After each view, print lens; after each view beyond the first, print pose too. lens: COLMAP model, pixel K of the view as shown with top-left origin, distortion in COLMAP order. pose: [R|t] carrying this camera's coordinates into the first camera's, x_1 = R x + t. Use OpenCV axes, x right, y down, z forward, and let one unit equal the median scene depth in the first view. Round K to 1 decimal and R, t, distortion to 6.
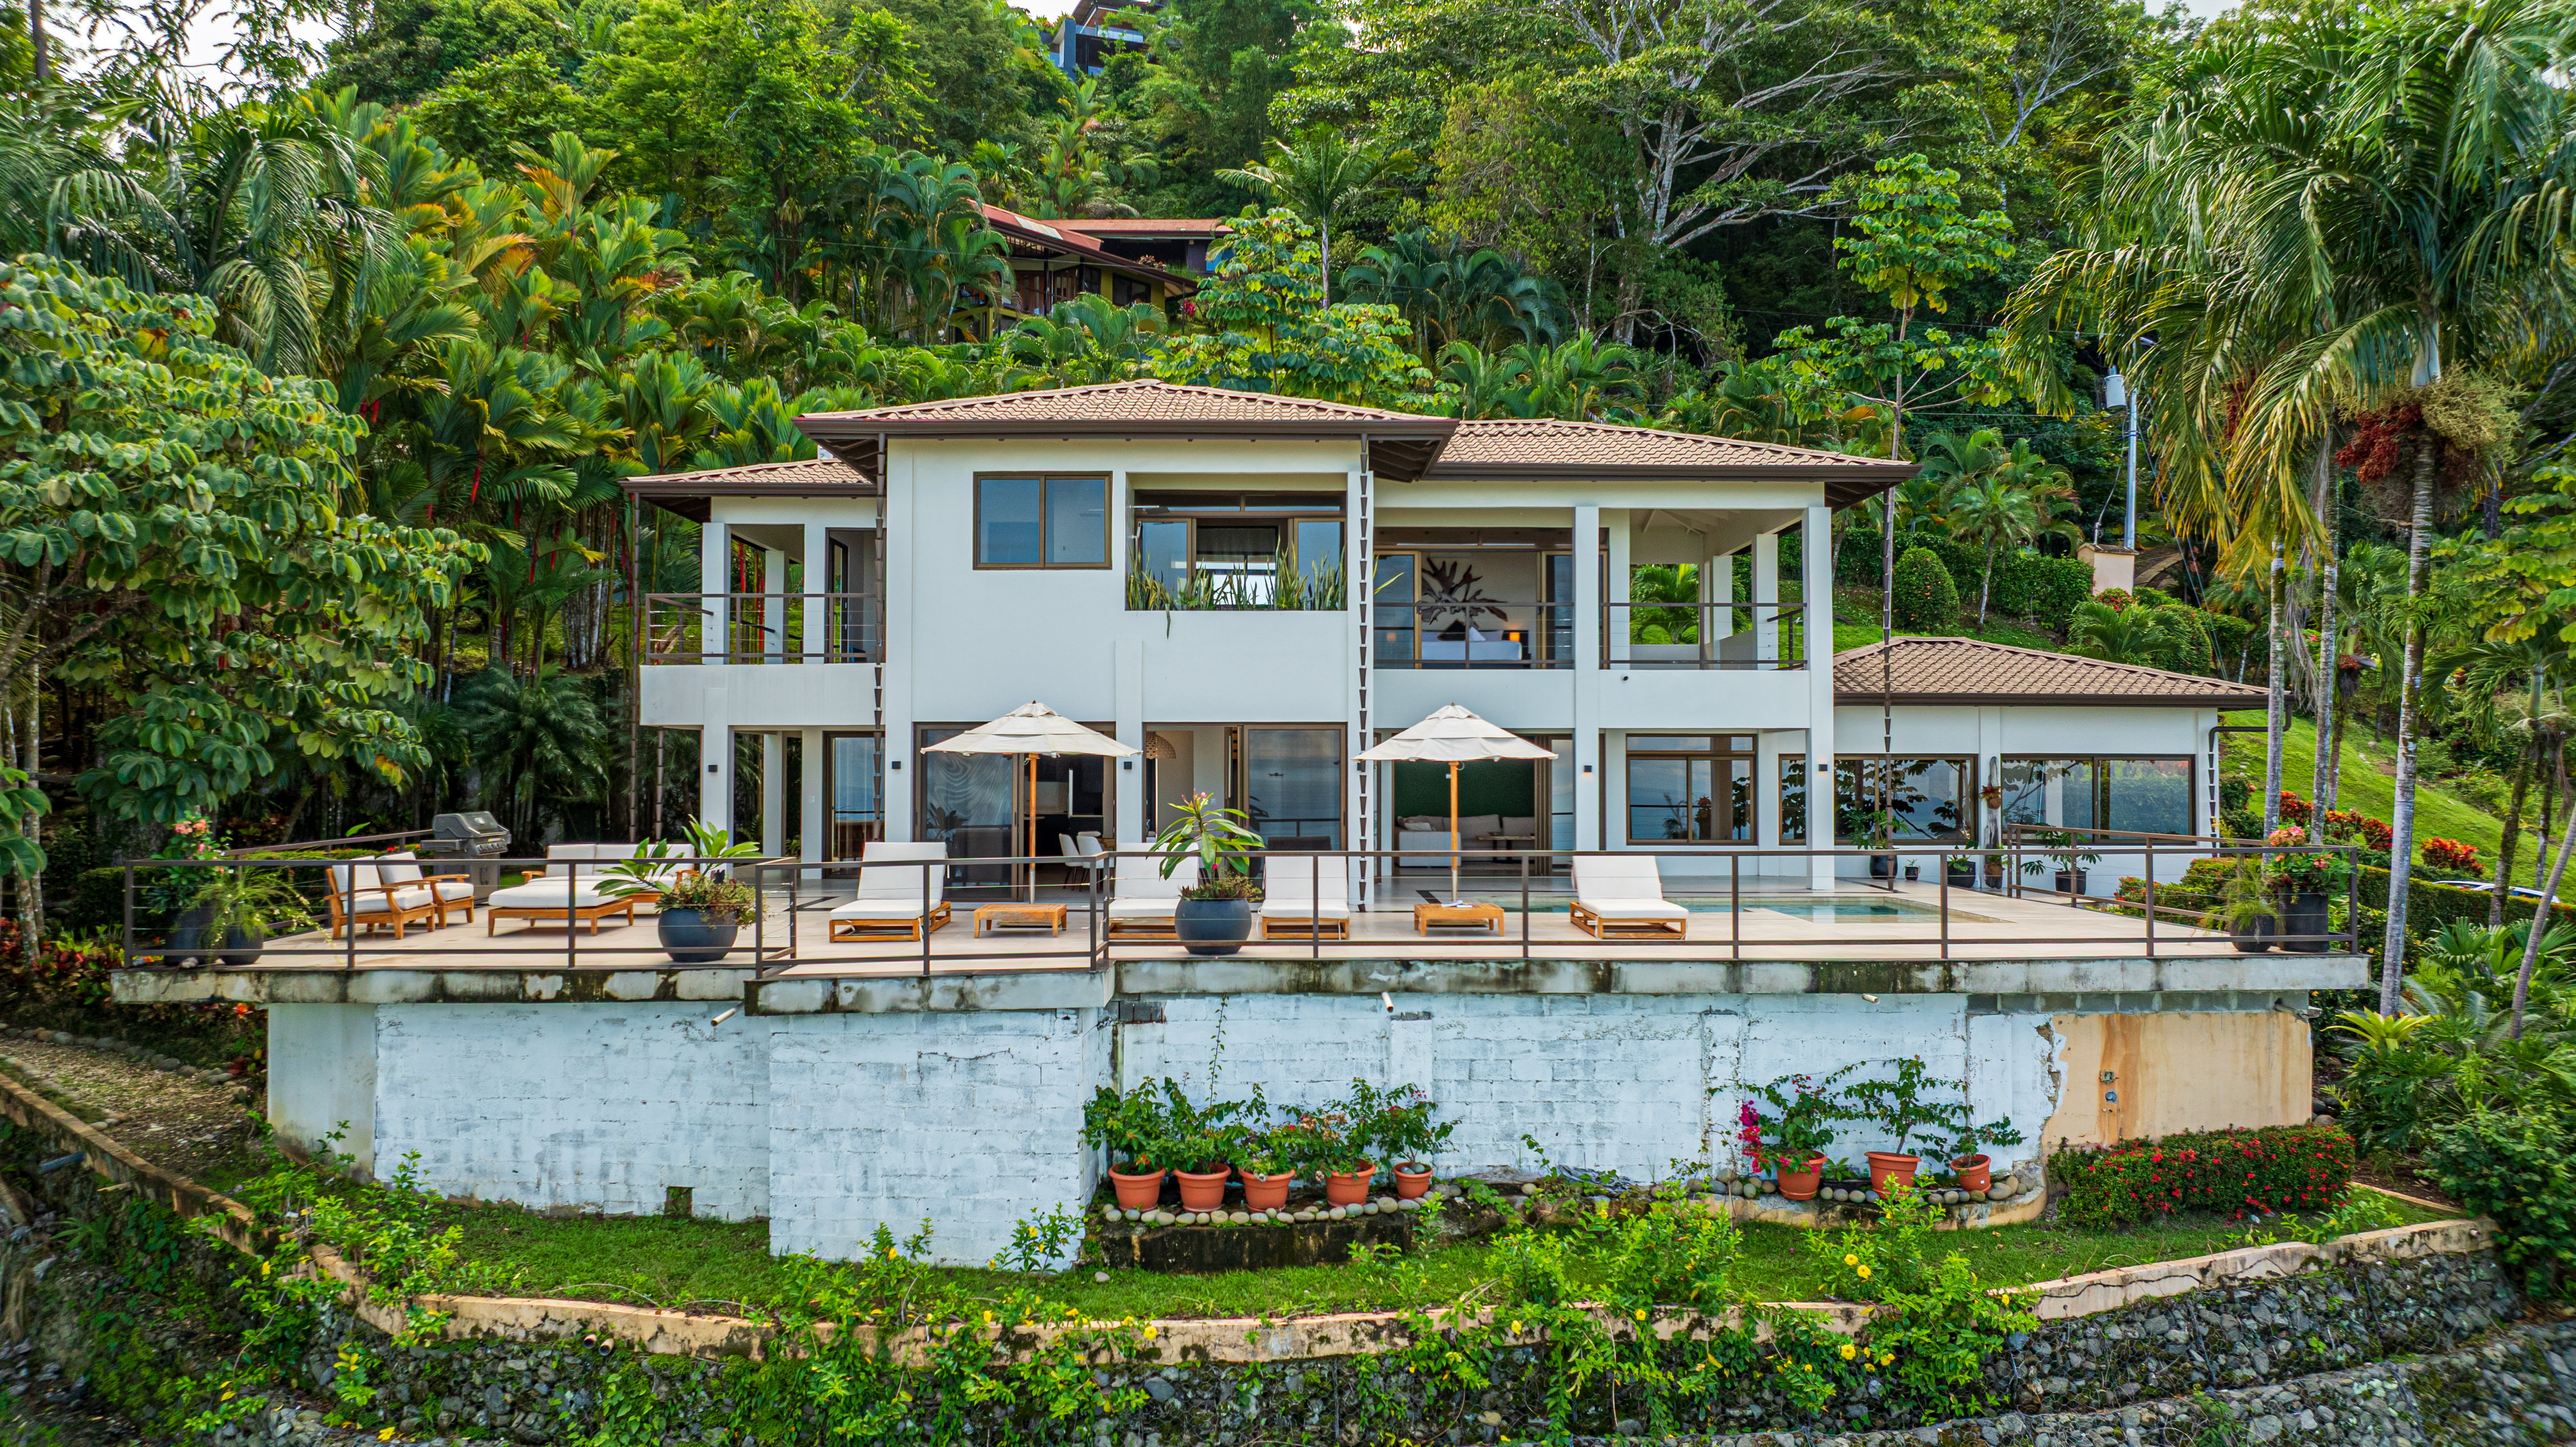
lens RADIAL K [[1827.6, 0, 1292.2], [0, 1827.6, 721.4], [0, 0, 1]] dist [-0.006468, -0.002580]
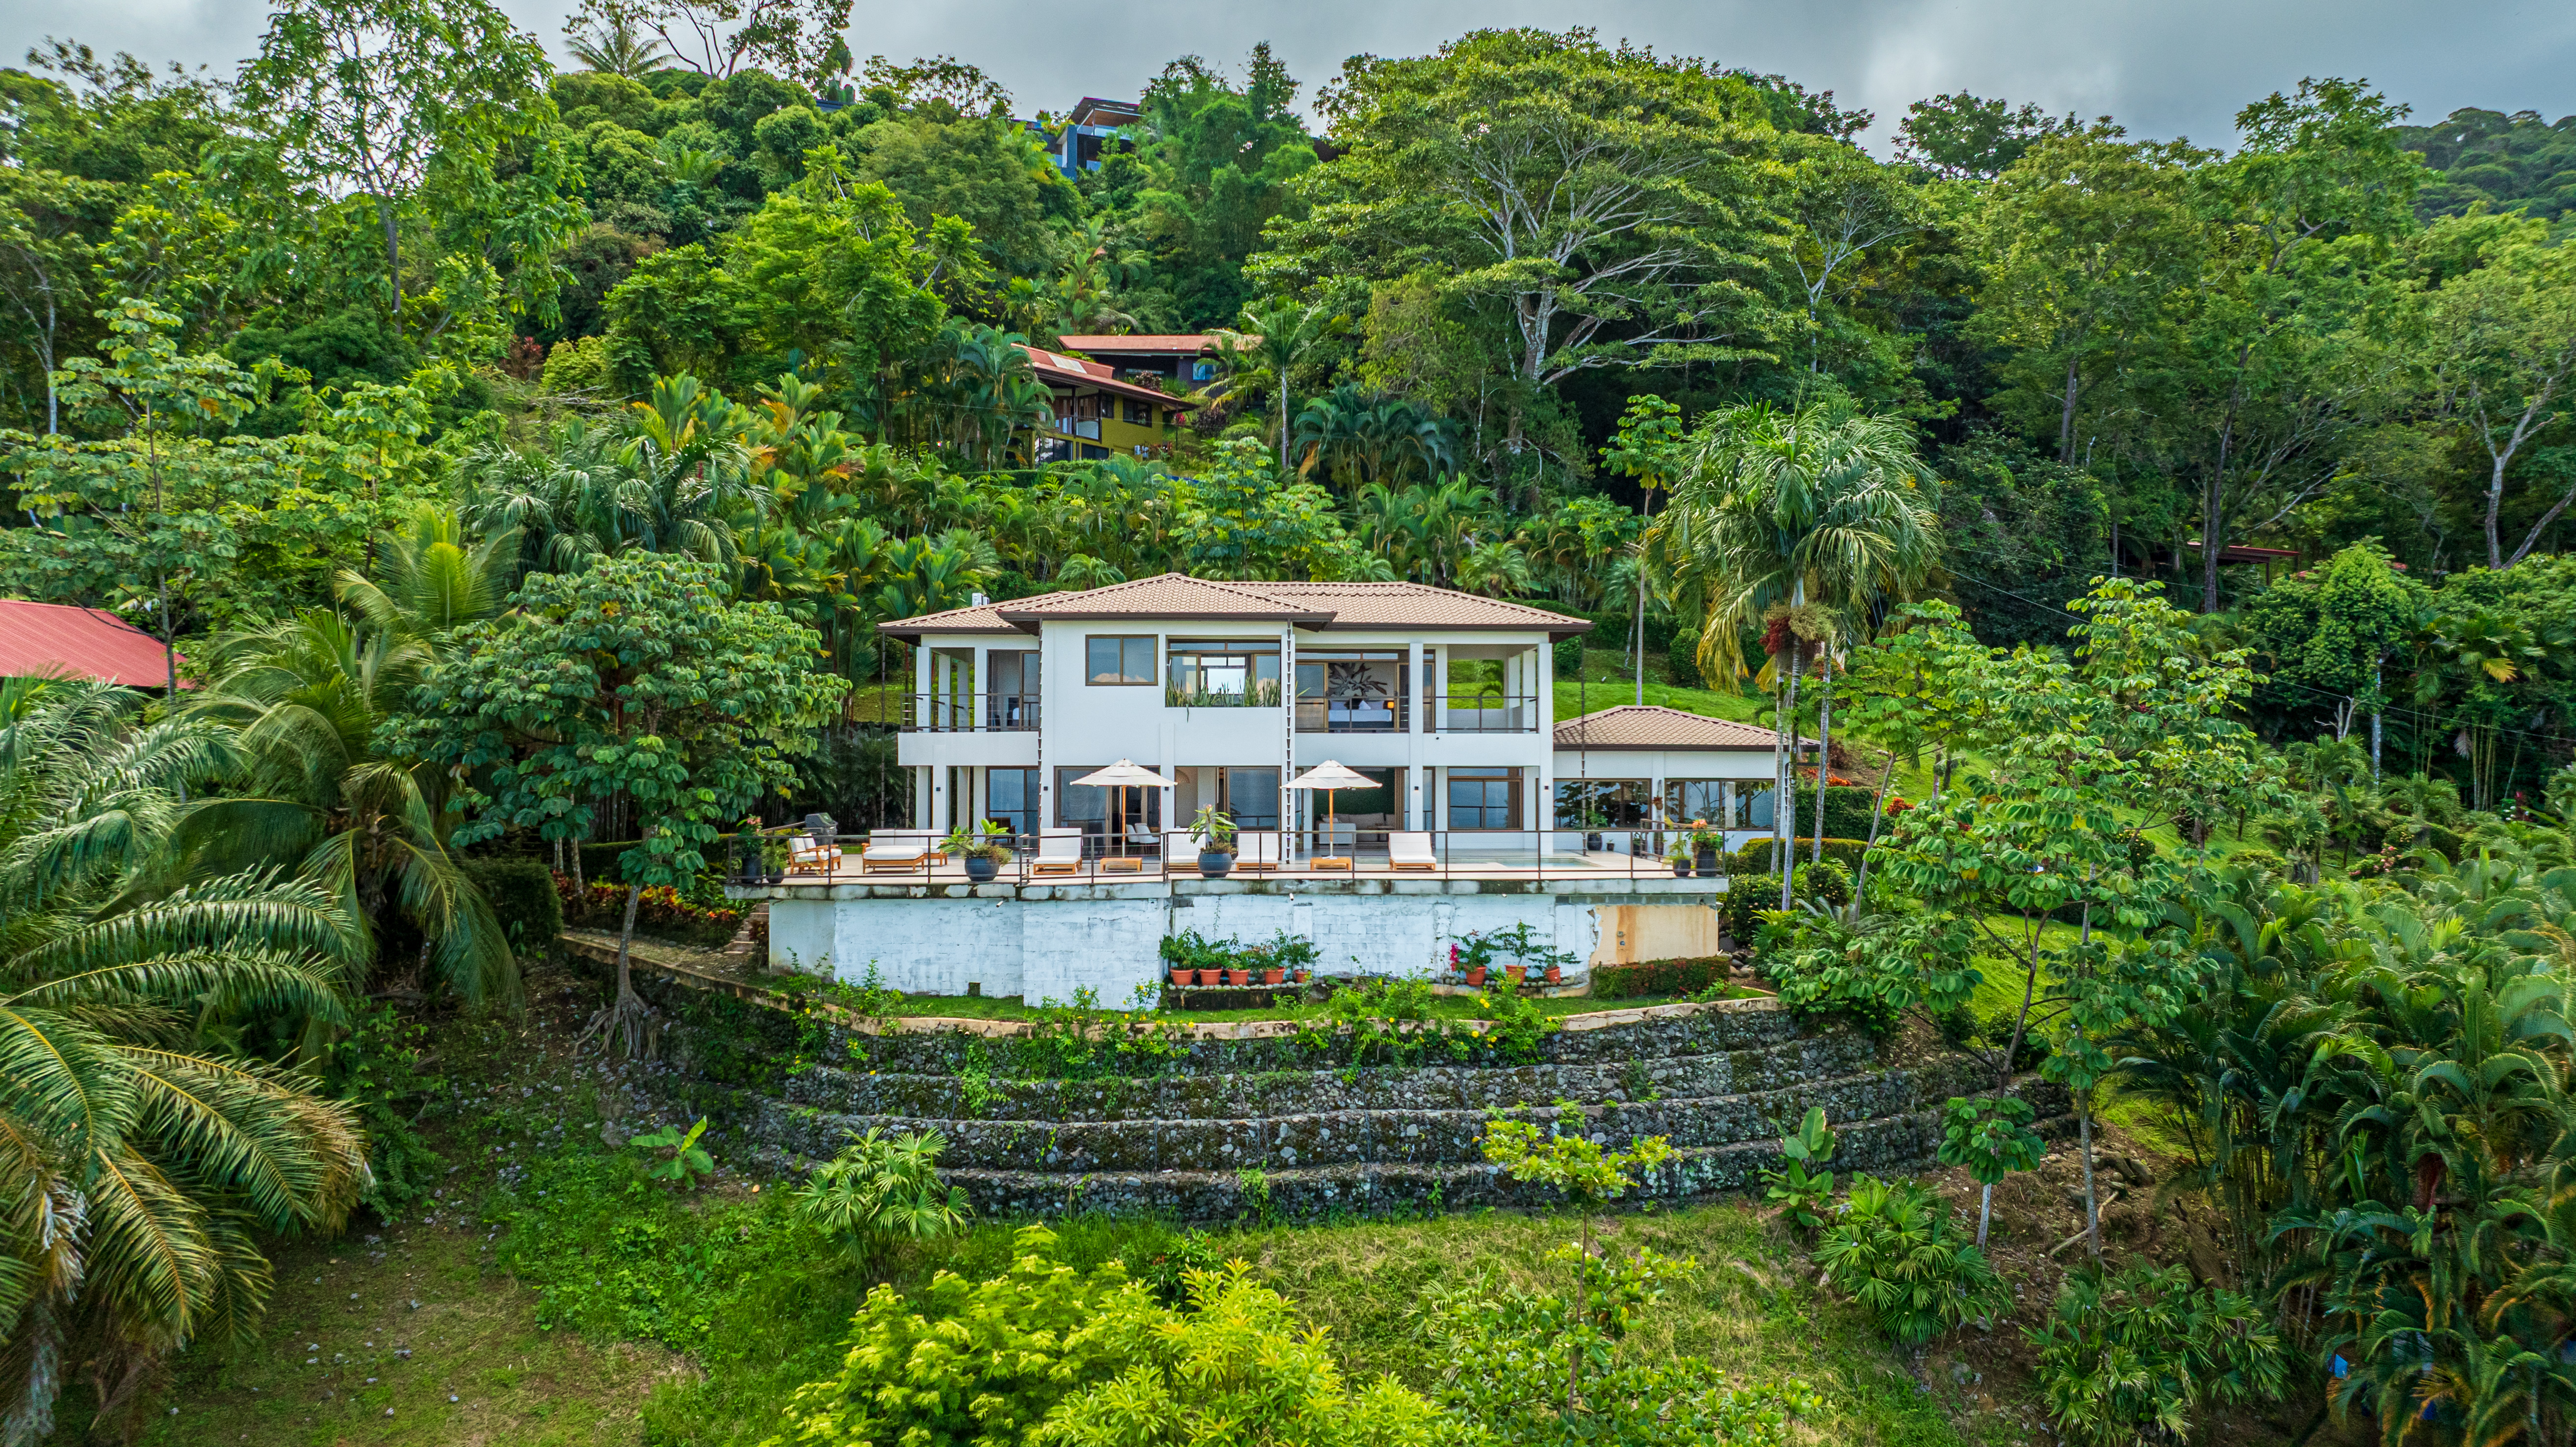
lens RADIAL K [[1827.6, 0, 1286.2], [0, 1827.6, 728.6], [0, 0, 1]] dist [-0.006468, -0.002580]
pose [[0.999953, -0.000562, 0.009690, 0.022081], [0.000490, 0.999972, 0.007497, -0.068528], [-0.009694, -0.007492, 0.999925, -1.182400]]
